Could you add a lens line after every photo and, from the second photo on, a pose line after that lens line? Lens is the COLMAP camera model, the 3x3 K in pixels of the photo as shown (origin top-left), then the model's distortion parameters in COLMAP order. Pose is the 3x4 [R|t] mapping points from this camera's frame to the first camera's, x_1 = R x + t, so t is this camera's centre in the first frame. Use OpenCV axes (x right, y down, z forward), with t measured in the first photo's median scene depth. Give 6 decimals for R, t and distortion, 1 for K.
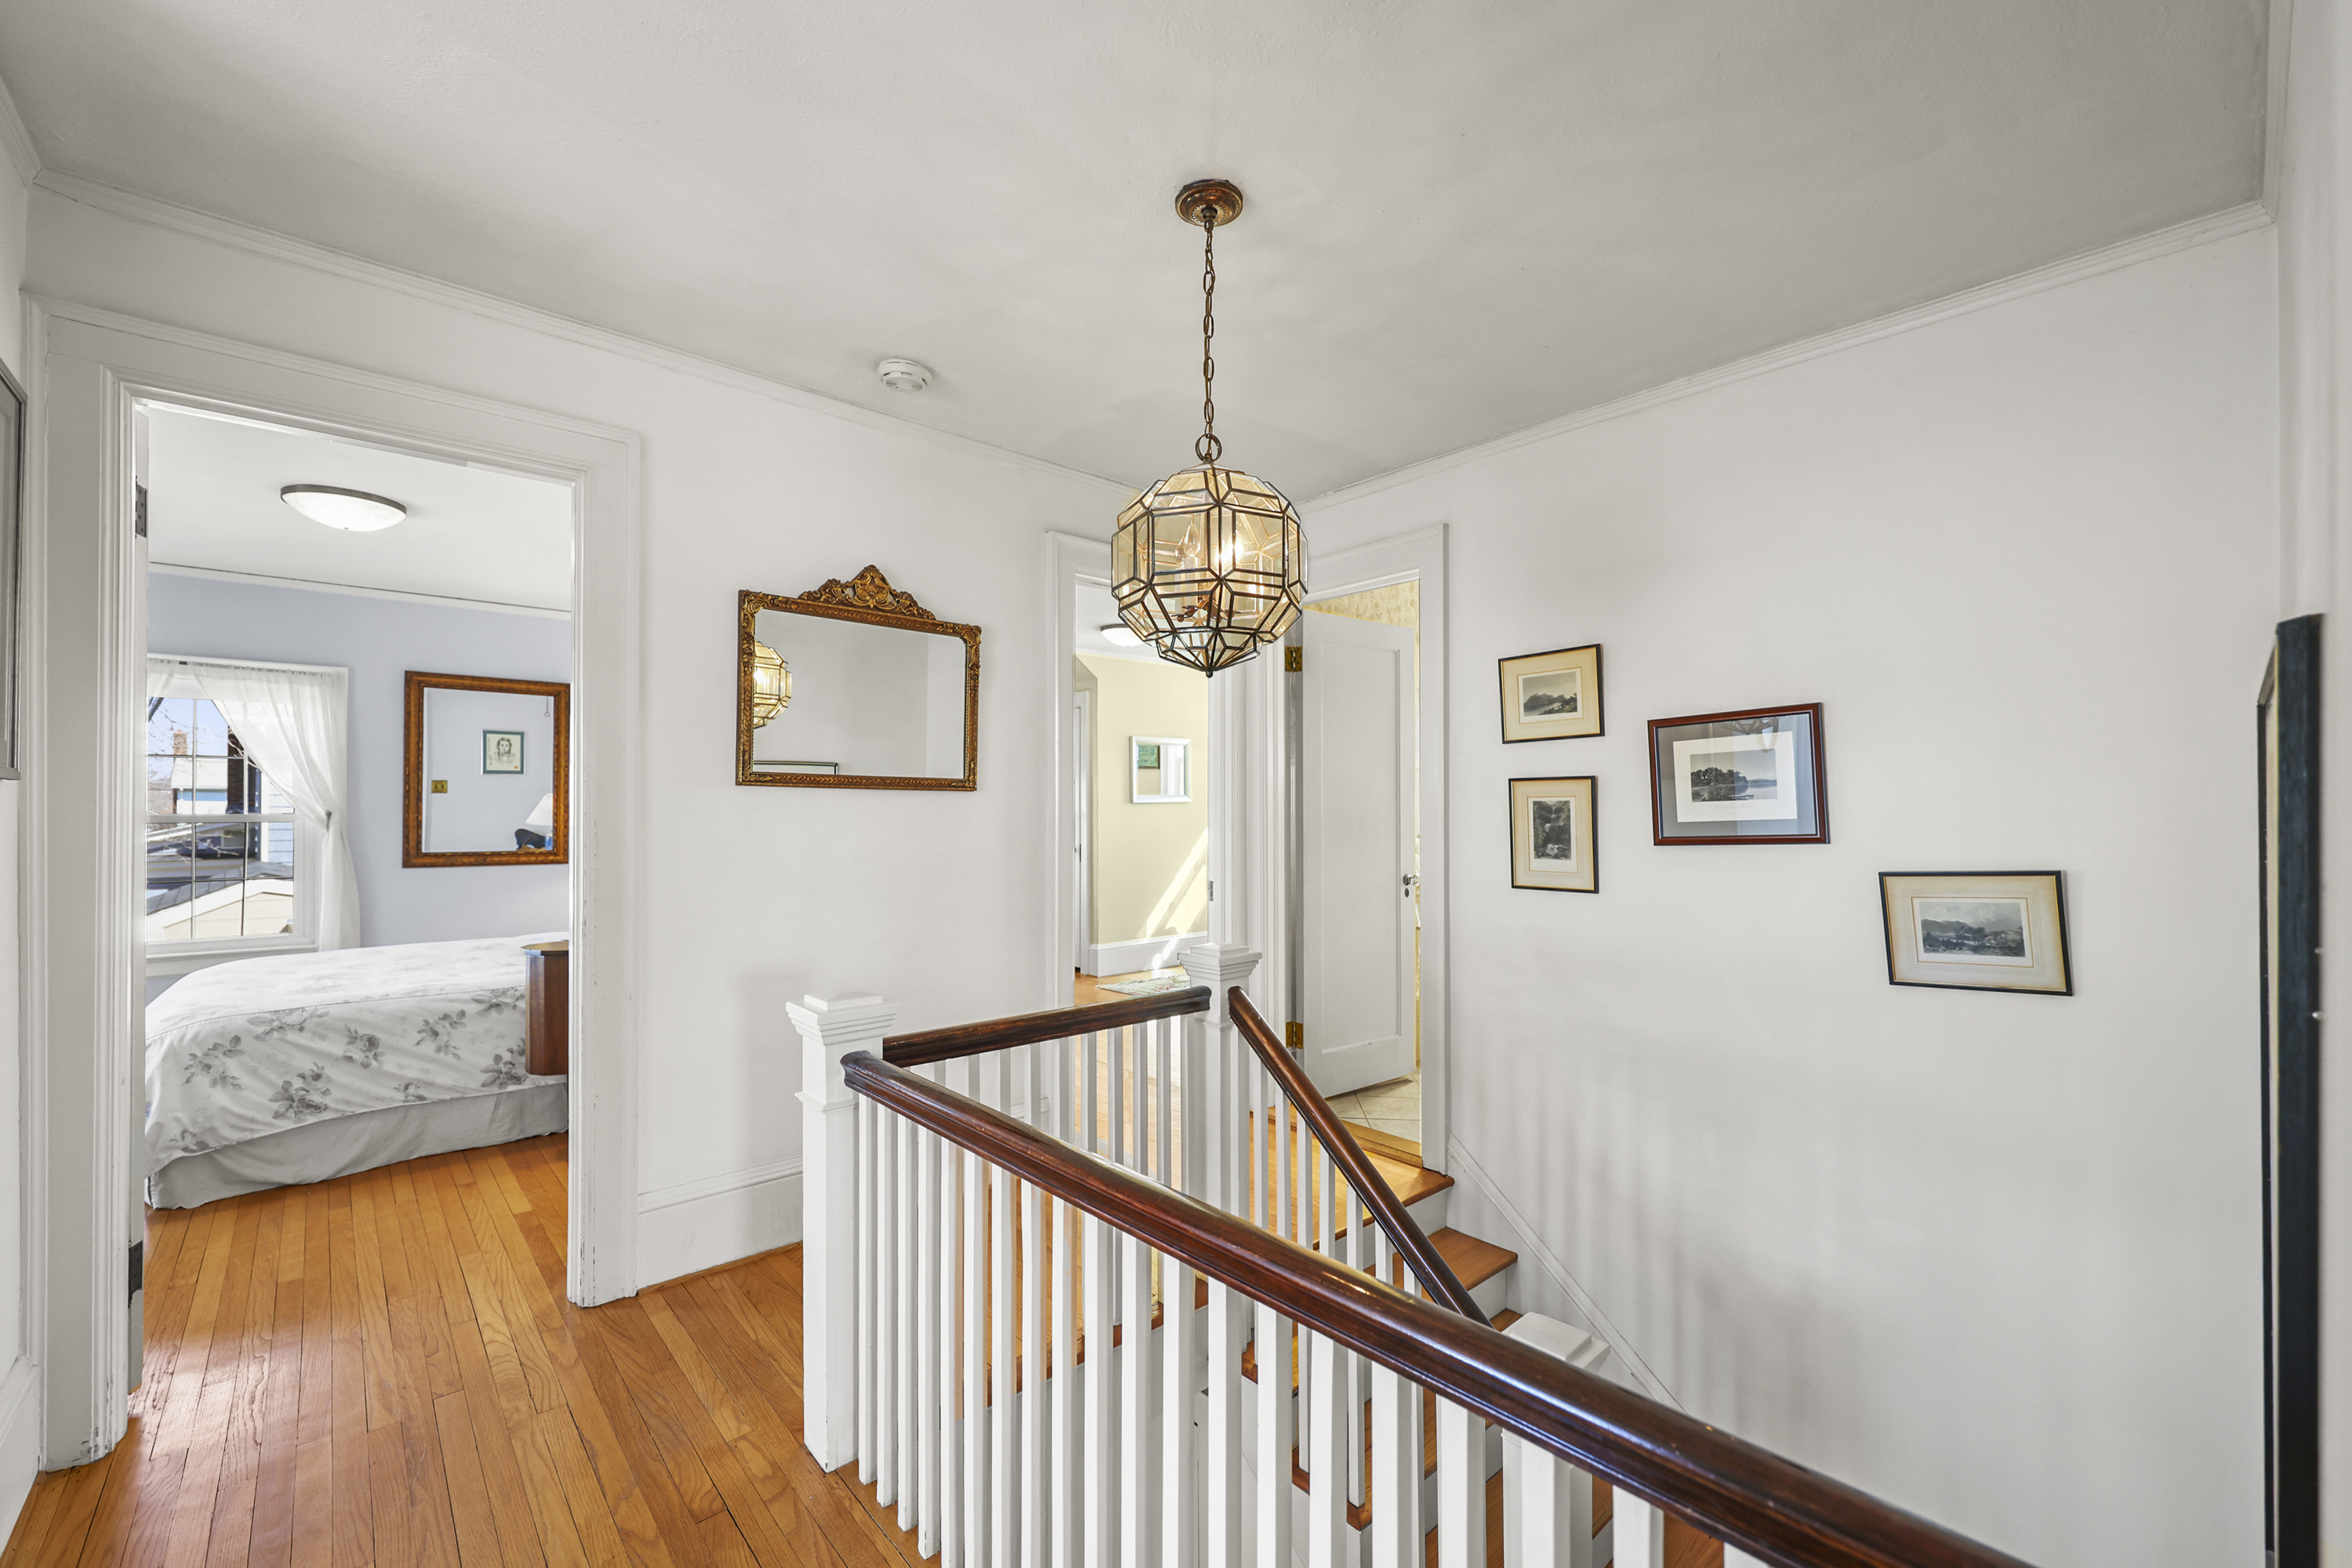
lens RADIAL K [[955.9, 0, 1174.6], [0, 955.9, 804.9], [0, 0, 1]] dist [0.002742, 0.000098]
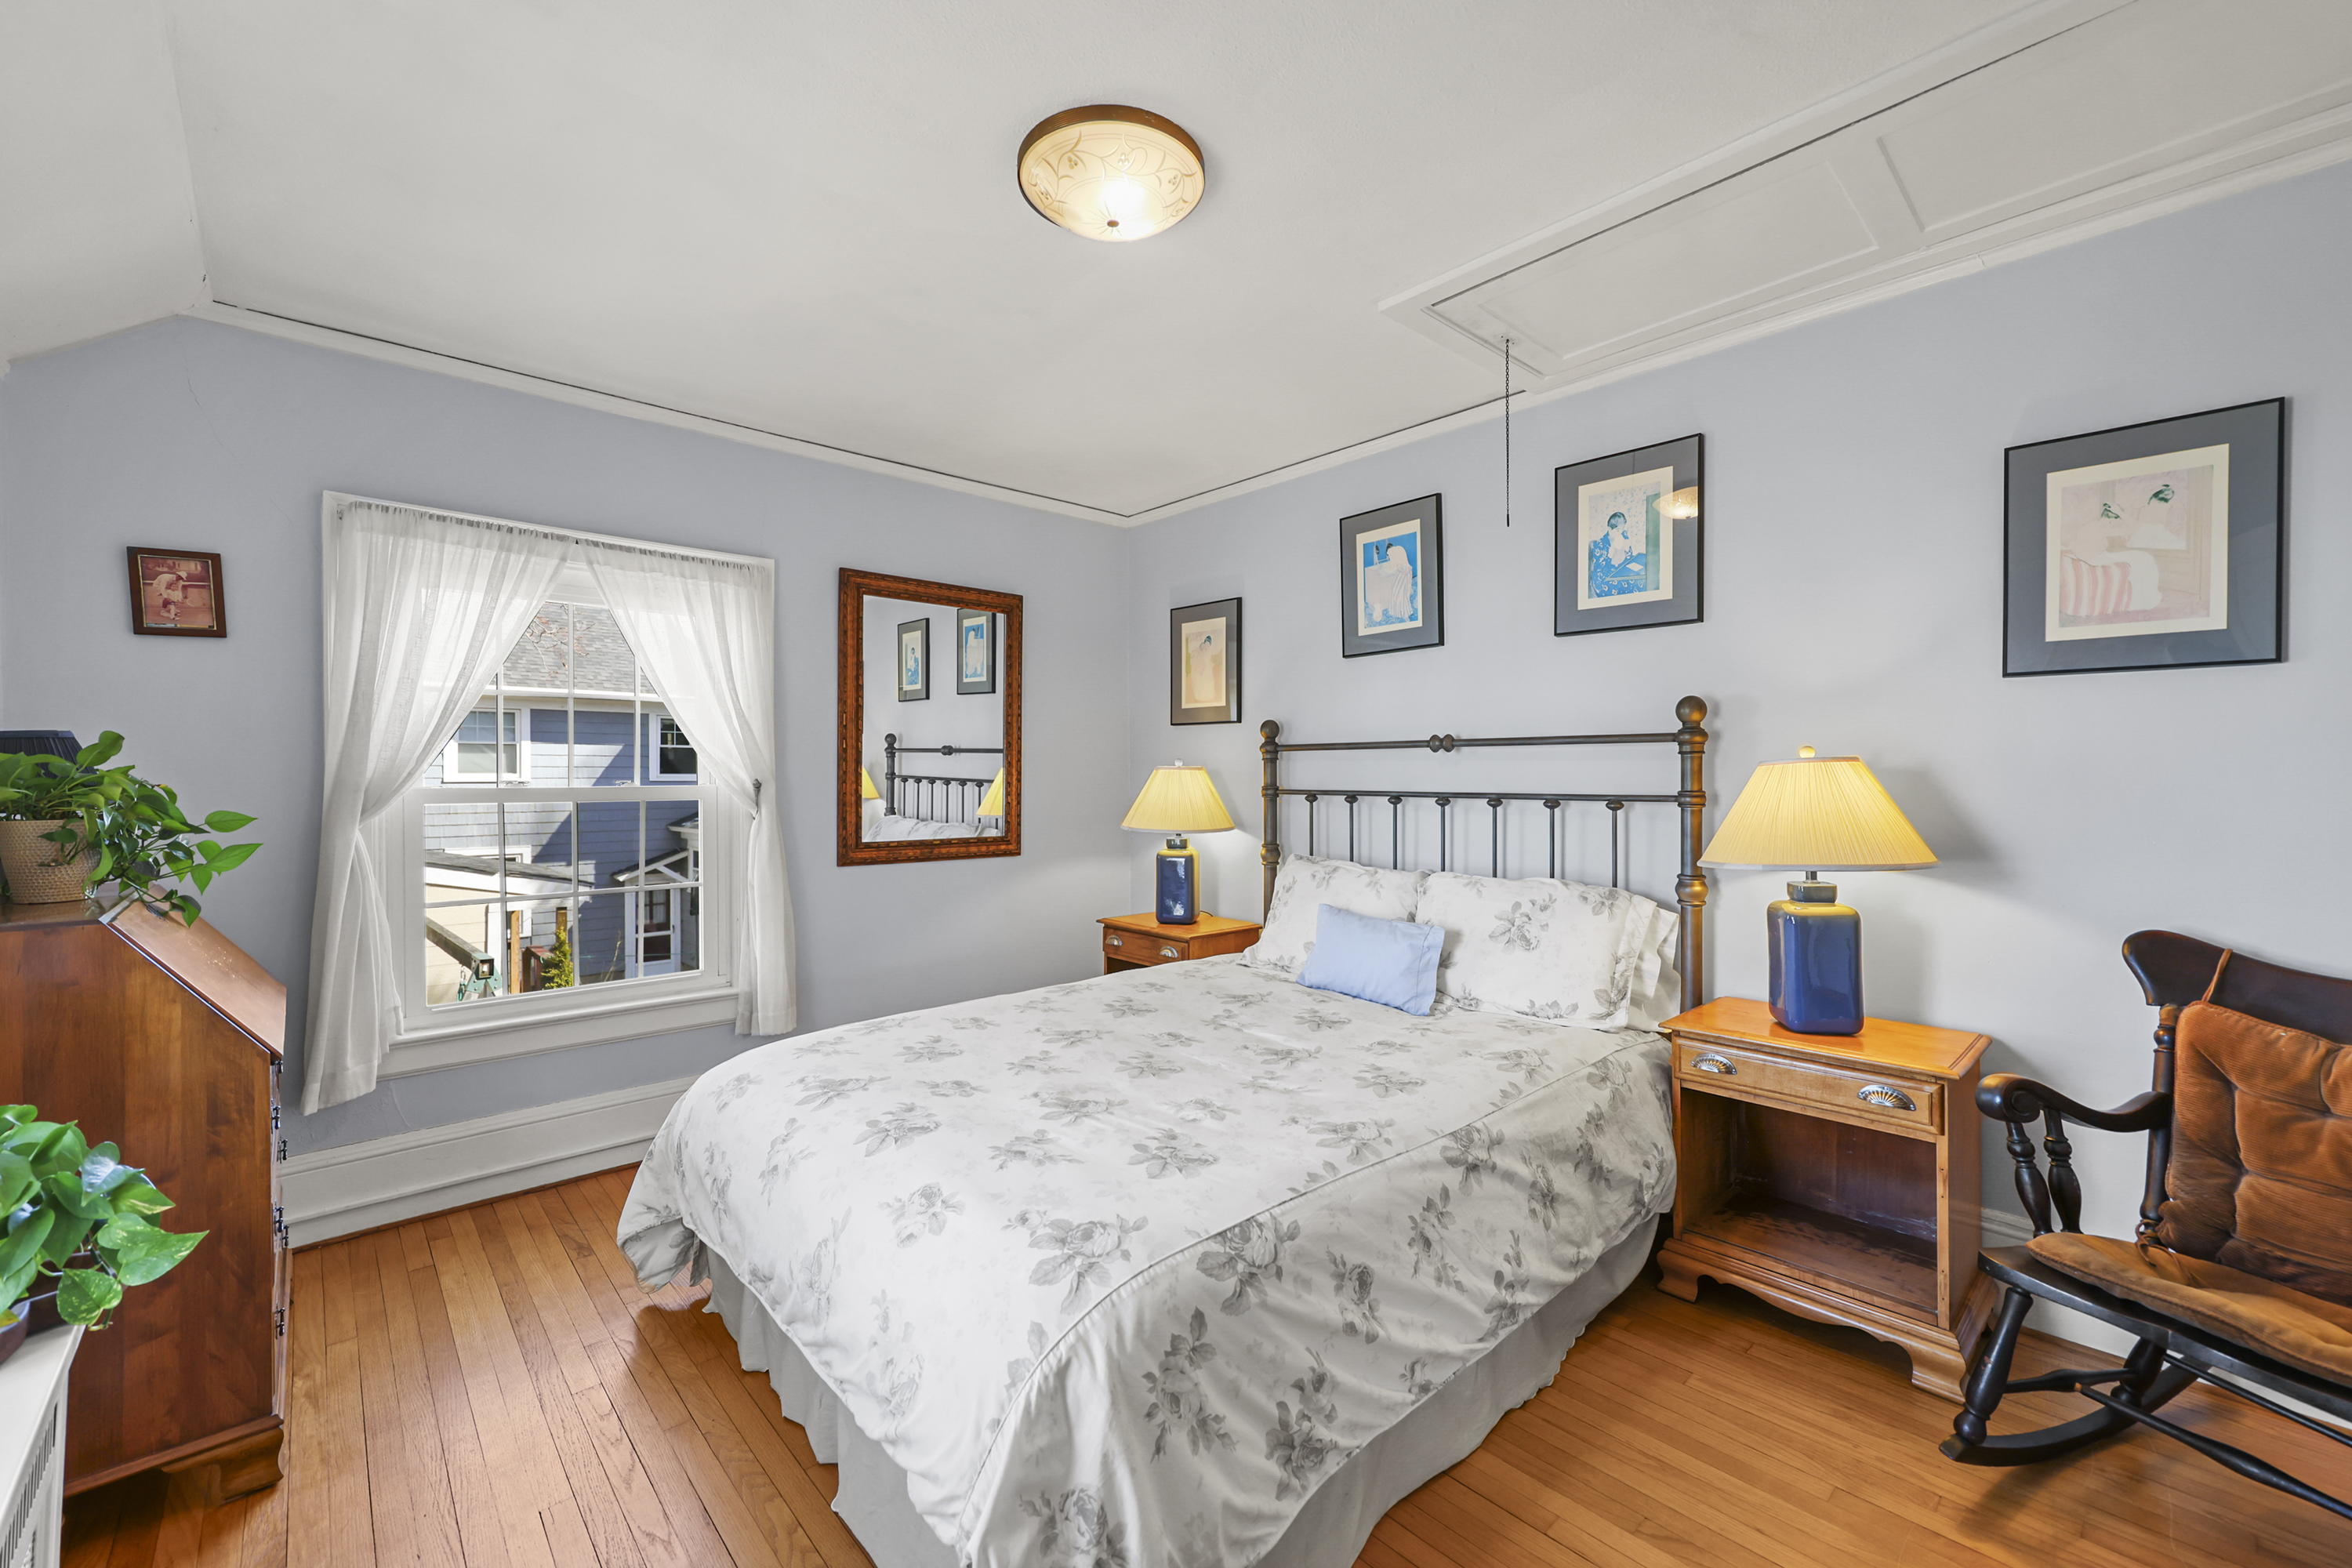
lens RADIAL K [[944.3, 0, 1186.9], [0, 944.3, 794.1], [0, 0, 1]] dist [-0.001657, 0.000052]
pose [[0.999858, -0.004886, 0.016149, -0.889287], [0.004521, 0.999736, 0.022522, 0.003299], [-0.016254, -0.022446, 0.999616, 0.529840]]
